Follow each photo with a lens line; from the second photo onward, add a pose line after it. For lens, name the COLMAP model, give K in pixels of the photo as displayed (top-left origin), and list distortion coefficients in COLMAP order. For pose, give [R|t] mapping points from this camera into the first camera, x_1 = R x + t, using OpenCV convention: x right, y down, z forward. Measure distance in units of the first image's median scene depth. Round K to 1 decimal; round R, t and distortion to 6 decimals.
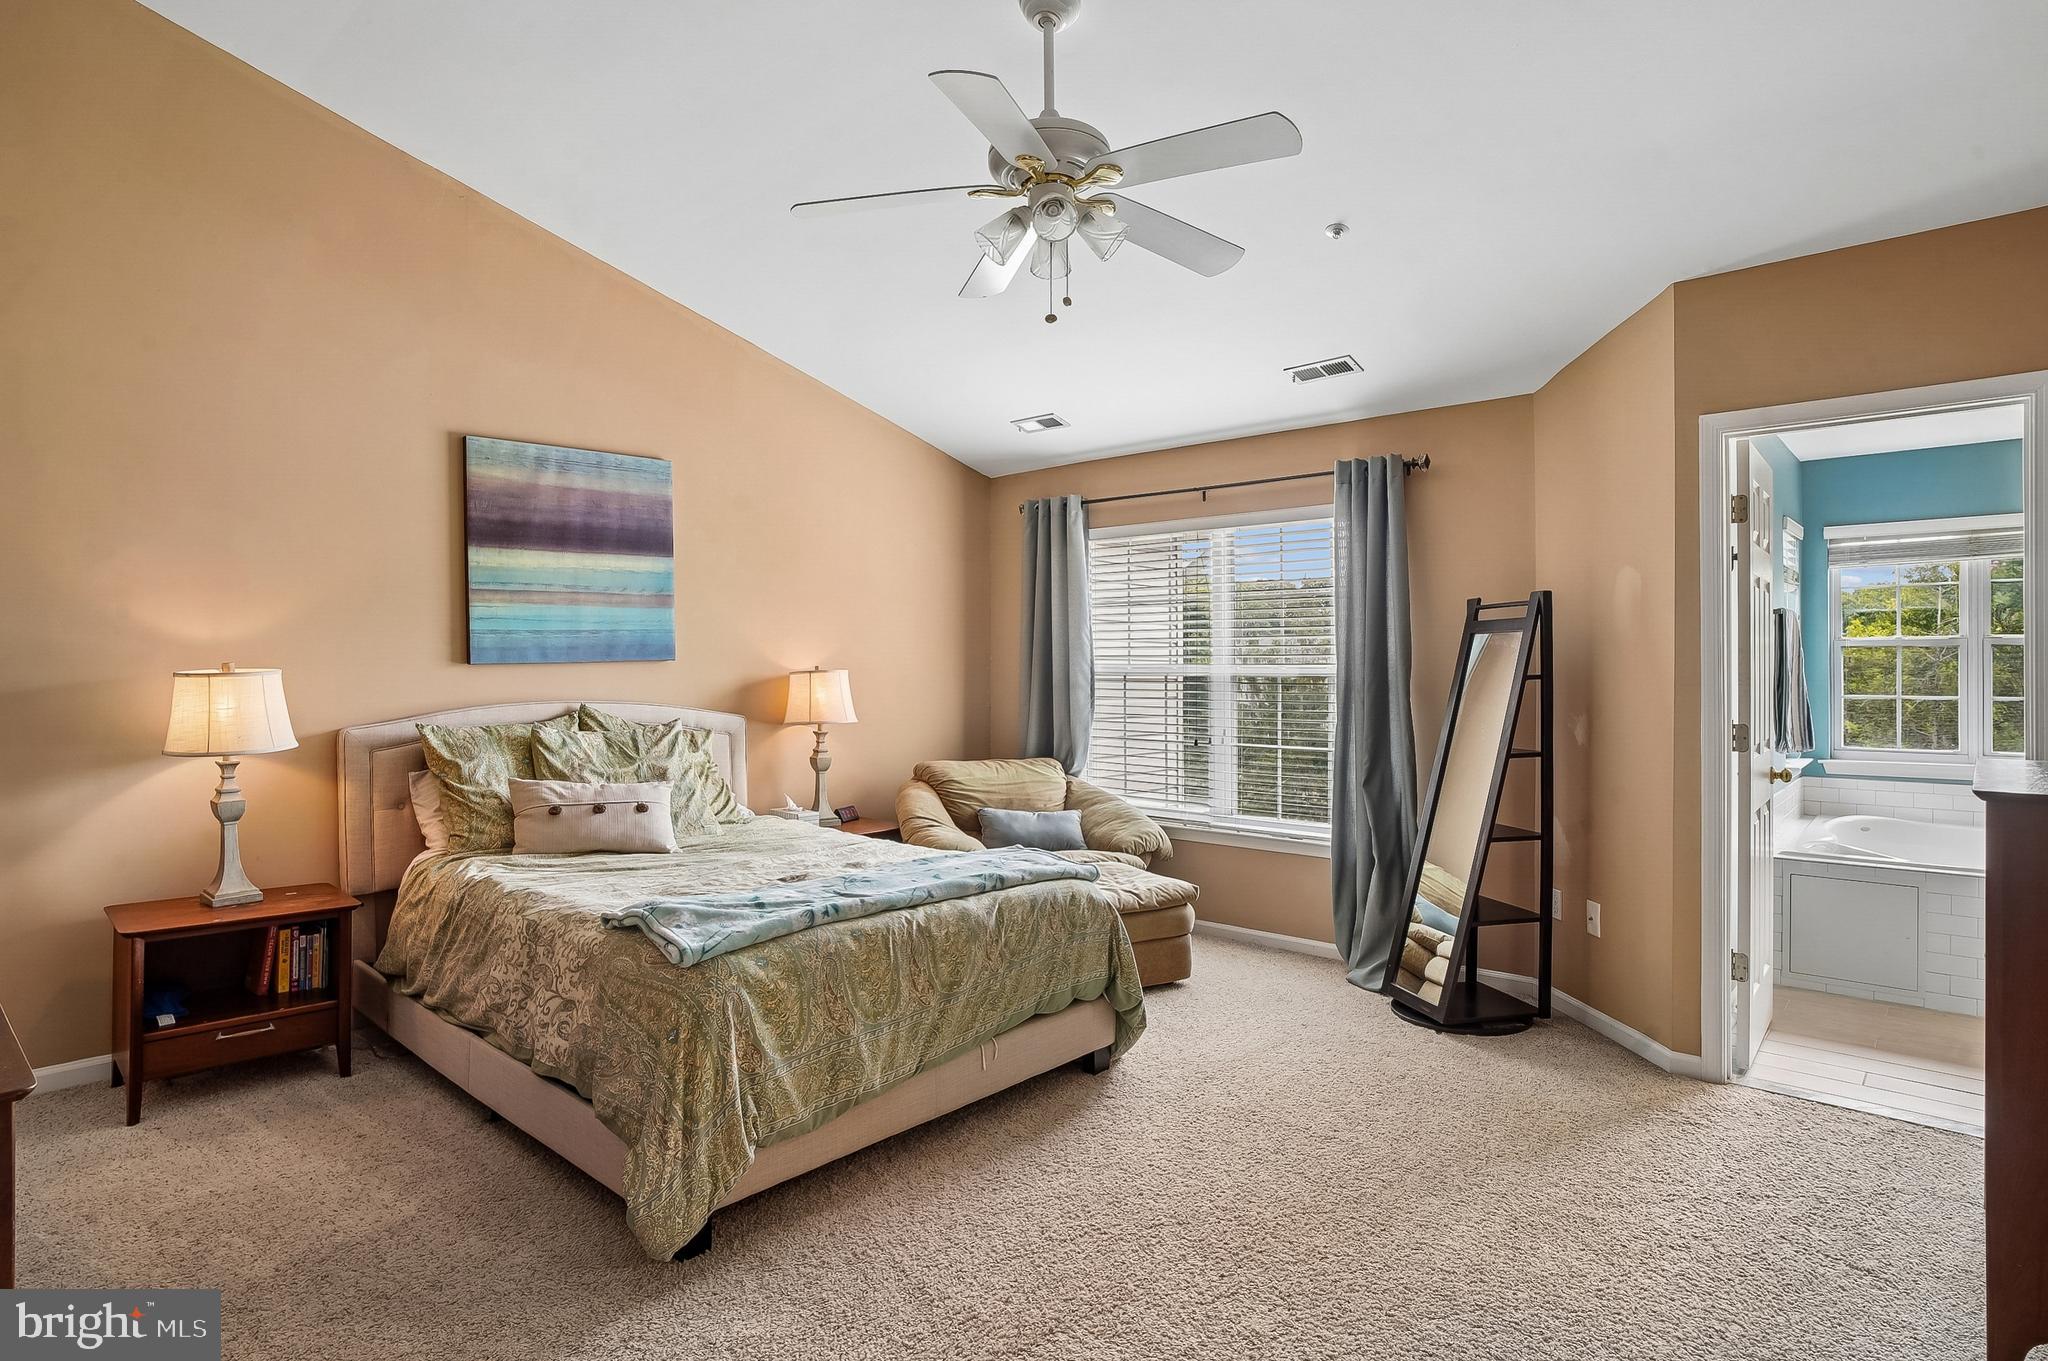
lens RADIAL K [[1096.0, 0, 996.1], [0, 1096.0, 659.4], [0, 0, 1]] dist [-0.017275, -0.000205]
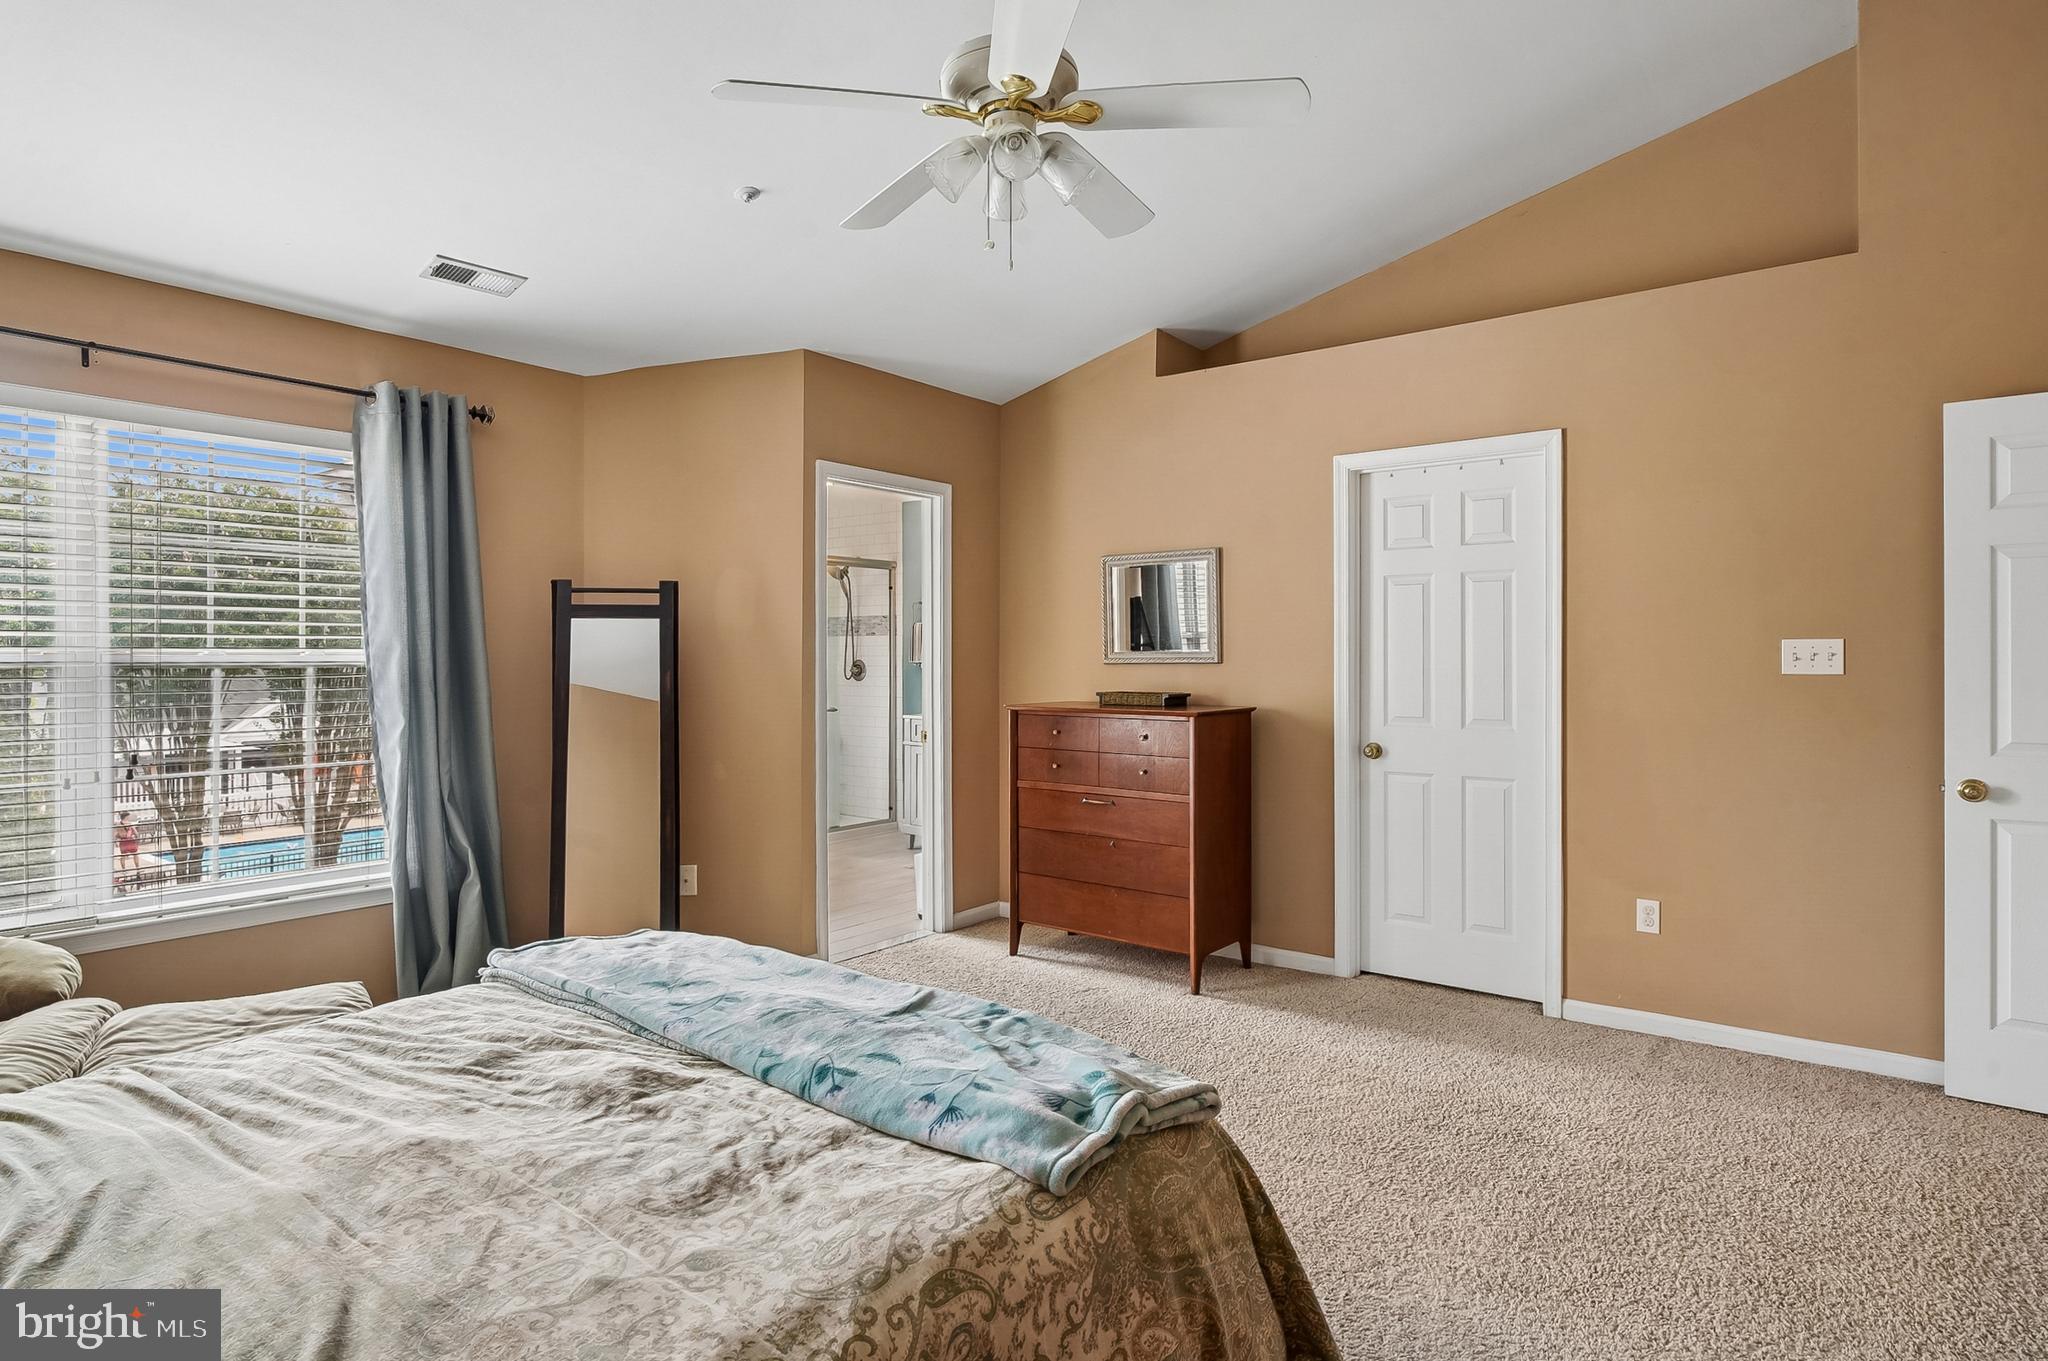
lens RADIAL K [[1101.2, 0, 1015.2], [0, 1101.2, 683.9], [0, 0, 1]] dist [-0.010691, 0.010464]
pose [[-0.086357, -0.032963, 0.995719, -0.557847], [-0.014631, 0.999387, 0.031816, -0.001827], [-0.996157, -0.011820, -0.086787, 0.705112]]
